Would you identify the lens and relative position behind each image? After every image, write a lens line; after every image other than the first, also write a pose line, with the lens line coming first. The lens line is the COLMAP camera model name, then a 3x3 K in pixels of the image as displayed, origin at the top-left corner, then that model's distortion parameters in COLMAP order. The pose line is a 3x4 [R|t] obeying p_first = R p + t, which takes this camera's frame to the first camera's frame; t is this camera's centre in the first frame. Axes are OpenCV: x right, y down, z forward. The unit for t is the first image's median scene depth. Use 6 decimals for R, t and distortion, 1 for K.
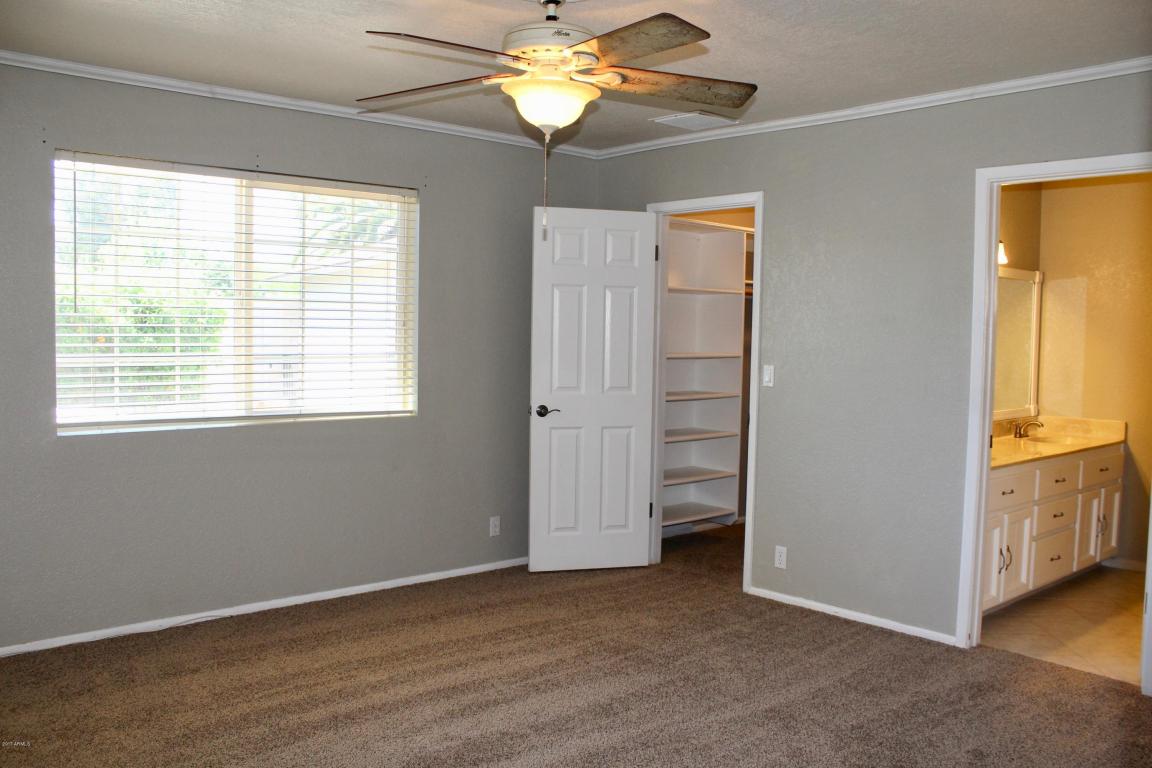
lens RADIAL K [[959.4, 0, 576.0], [0, 959.4, 384.0], [0, 0, 1]] dist [-0.151229, 0.110257]
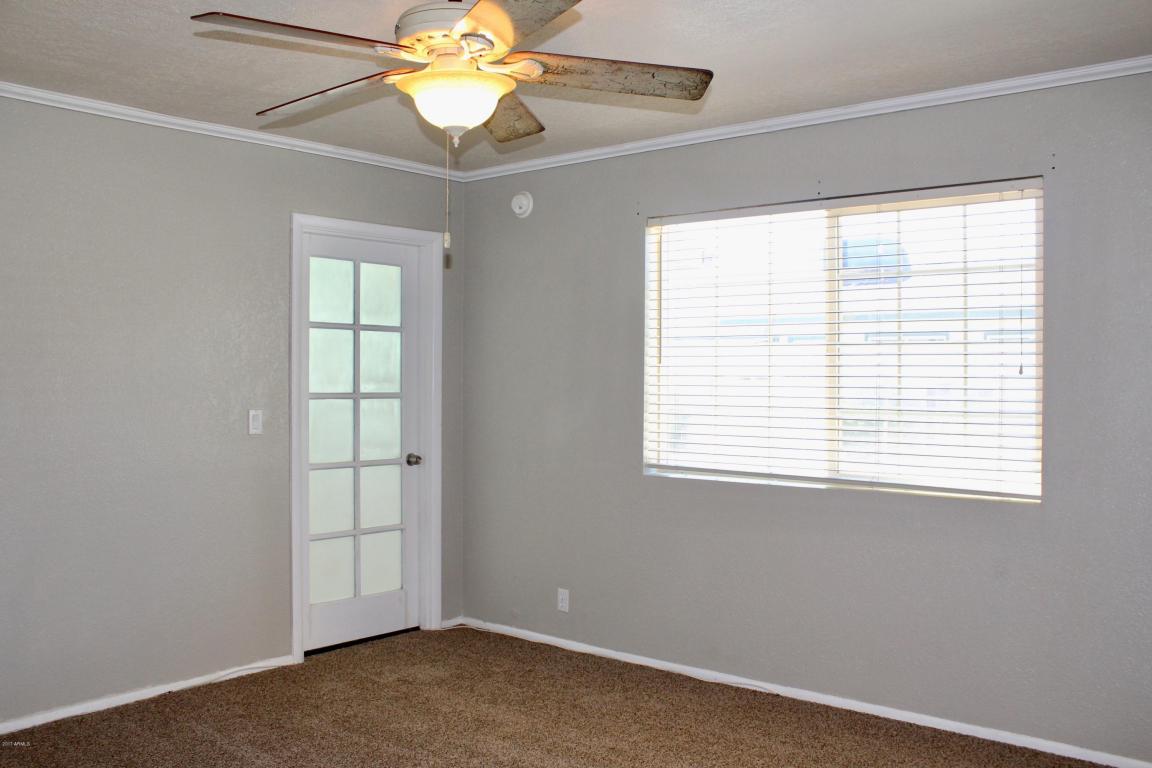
lens RADIAL K [[959.4, 0, 576.0], [0, 959.4, 384.0], [0, 0, 1]] dist [-0.151229, 0.110257]
pose [[0.180232, -0.001543, -0.983623, 0.490179], [-0.052683, 0.998548, -0.011219, -0.031899], [0.982212, 0.053843, 0.179889, 0.625870]]
